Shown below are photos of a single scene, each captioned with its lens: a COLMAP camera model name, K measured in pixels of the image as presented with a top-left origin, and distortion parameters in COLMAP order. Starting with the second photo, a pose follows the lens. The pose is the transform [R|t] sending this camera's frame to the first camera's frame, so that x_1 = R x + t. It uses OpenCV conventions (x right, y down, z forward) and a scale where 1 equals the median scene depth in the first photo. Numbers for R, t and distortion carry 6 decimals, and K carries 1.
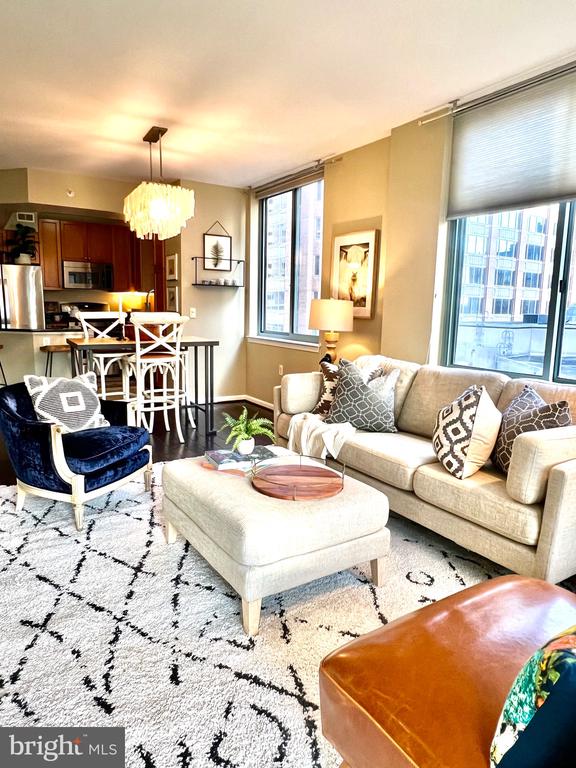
lens RADIAL K [[496.9, 0, 286.6], [0, 496.9, 383.5], [0, 0, 1]] dist [-0.002143, -0.001647]
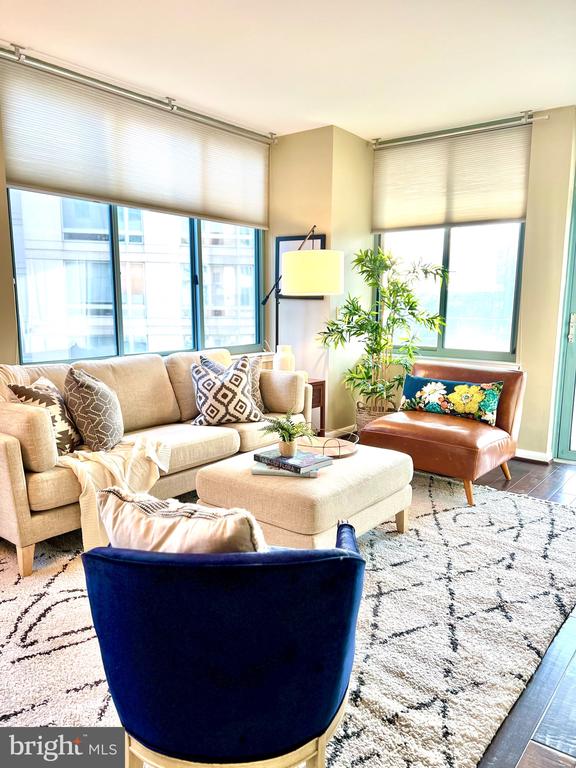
lens RADIAL K [[580.4, 0, 288.4], [0, 580.4, 385.8], [0, 0, 1]] dist [0.028143, 0.002897]
pose [[-0.325538, -0.161434, 0.931646, -1.153051], [0.134523, 0.967387, 0.214632, -0.237330], [-0.935911, 0.195198, -0.293204, 1.368074]]
